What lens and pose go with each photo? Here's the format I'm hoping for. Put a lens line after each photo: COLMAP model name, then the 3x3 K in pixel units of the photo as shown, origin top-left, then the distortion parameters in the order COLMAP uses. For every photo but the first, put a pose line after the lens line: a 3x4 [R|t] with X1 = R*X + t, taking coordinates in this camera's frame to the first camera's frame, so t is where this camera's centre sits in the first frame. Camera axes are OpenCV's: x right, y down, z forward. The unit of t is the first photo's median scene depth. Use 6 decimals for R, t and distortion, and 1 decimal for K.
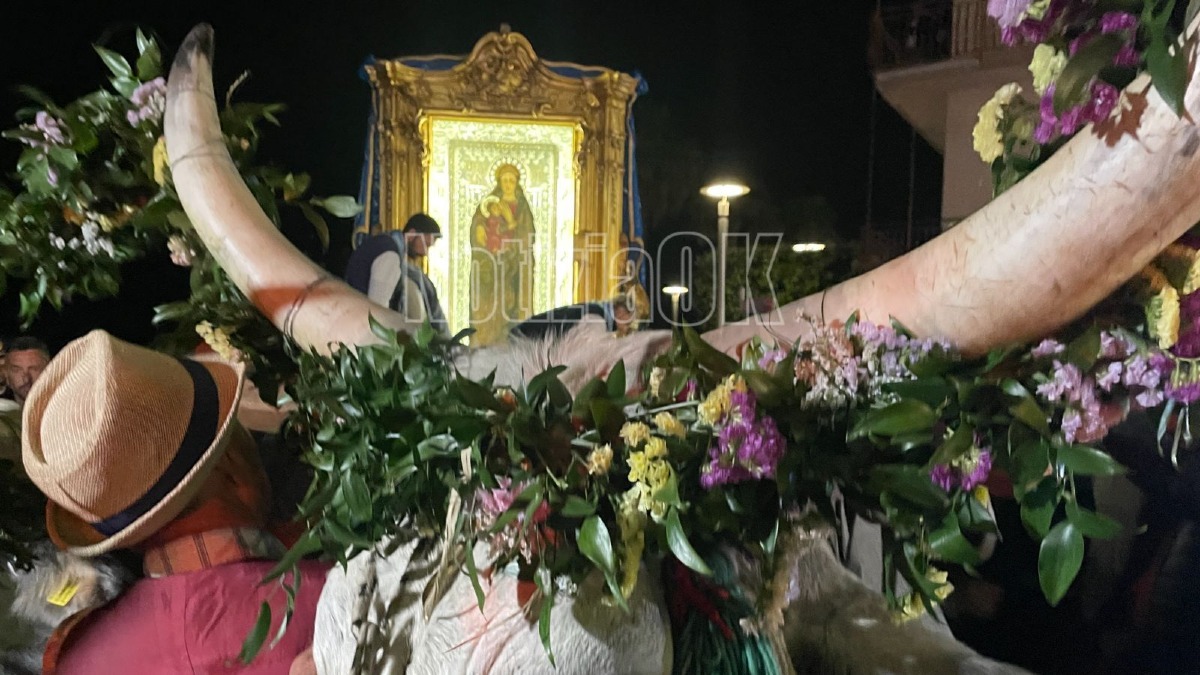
lens RADIAL K [[912.5, 0, 604.2], [0, 912.5, 436.1], [0, 0, 1]] dist [0.154853, -0.265880]
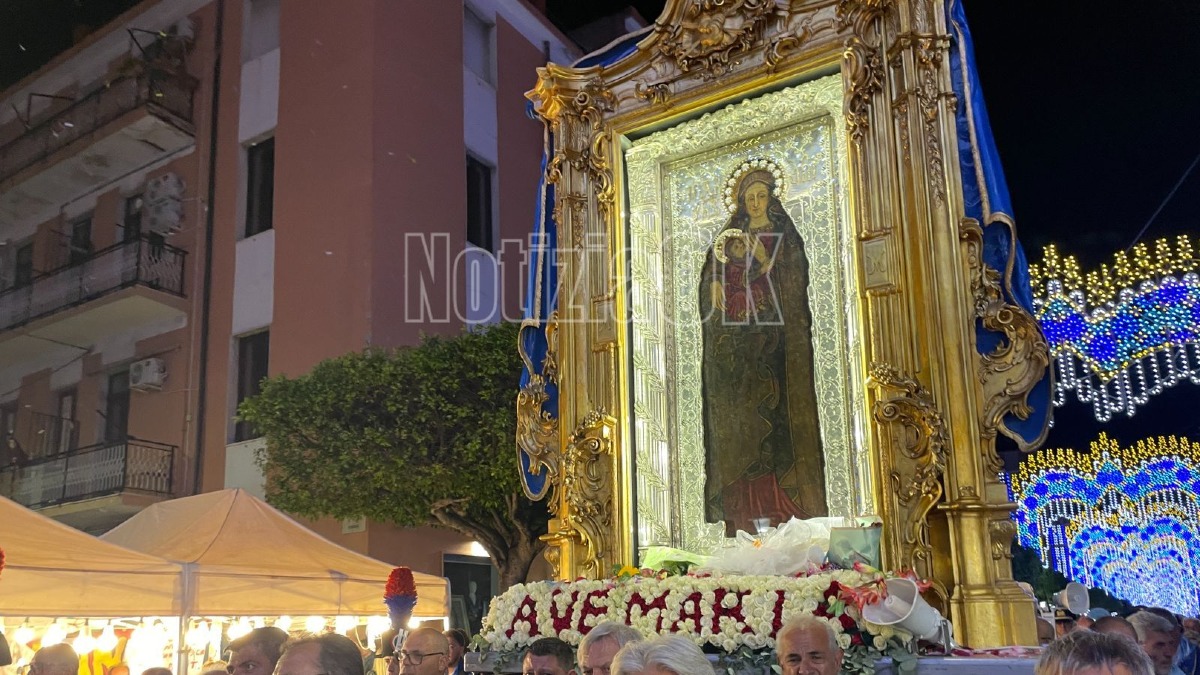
lens RADIAL K [[892.6, 0, 592.7], [0, 892.6, 438.7], [0, 0, 1]] dist [0.123971, -0.242144]
pose [[0.816385, -0.147830, -0.558267, 0.108605], [0.016458, 0.972245, -0.233386, 0.001578], [0.577274, 0.181345, 0.796159, 0.530376]]
